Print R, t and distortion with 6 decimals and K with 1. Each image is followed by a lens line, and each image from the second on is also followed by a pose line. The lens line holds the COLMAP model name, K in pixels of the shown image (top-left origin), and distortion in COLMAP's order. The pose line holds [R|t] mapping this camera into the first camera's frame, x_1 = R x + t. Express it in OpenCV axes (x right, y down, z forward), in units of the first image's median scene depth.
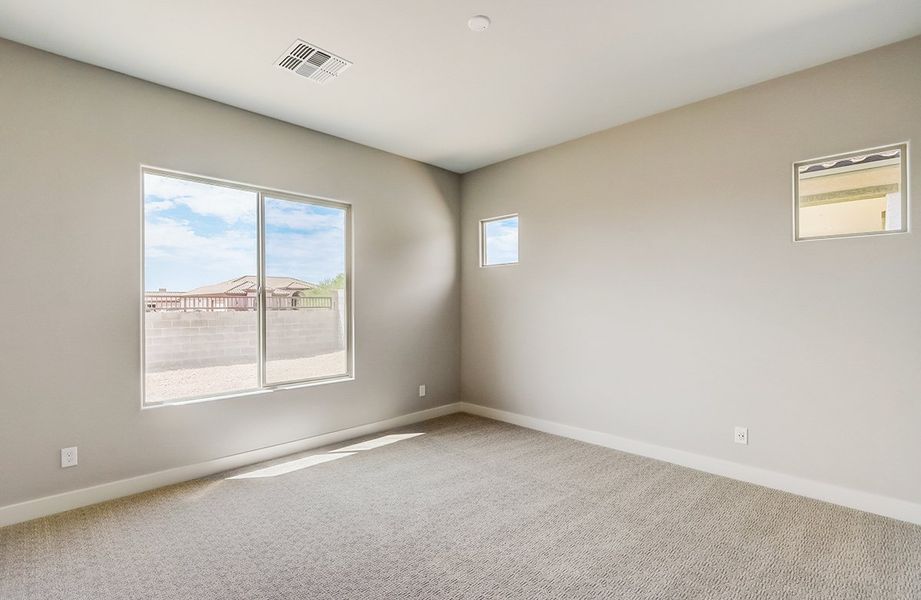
lens RADIAL K [[429.0, 0, 455.3], [0, 429.0, 299.9], [0, 0, 1]] dist [-0.004311, -0.000778]
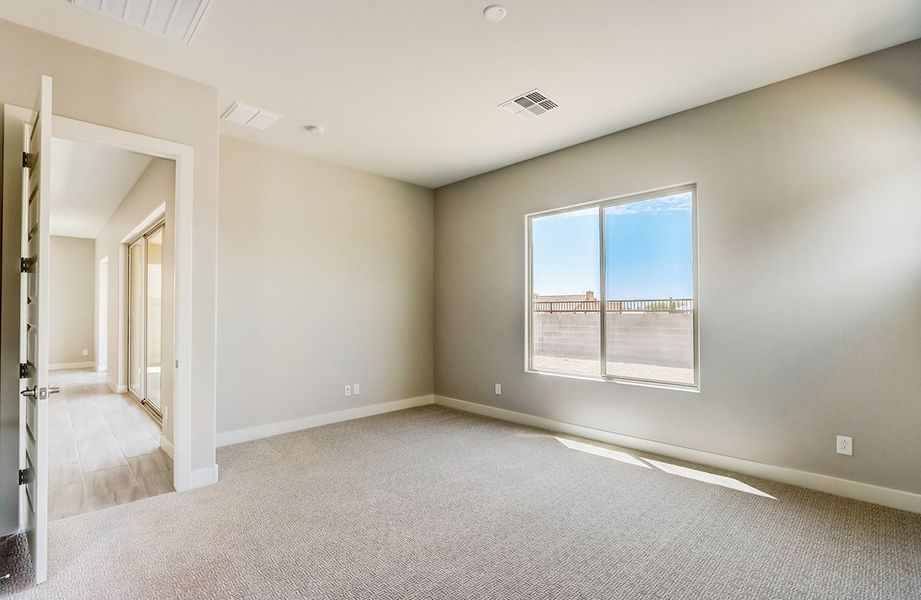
lens RADIAL K [[429.0, 0, 457.0], [0, 429.0, 304.1], [0, 0, 1]] dist [-0.004311, -0.000778]
pose [[-0.009501, 0.001753, -0.999953, 0.682387], [0.035223, 0.999378, 0.001417, -0.005844], [0.999334, -0.035208, -0.009557, 0.617478]]
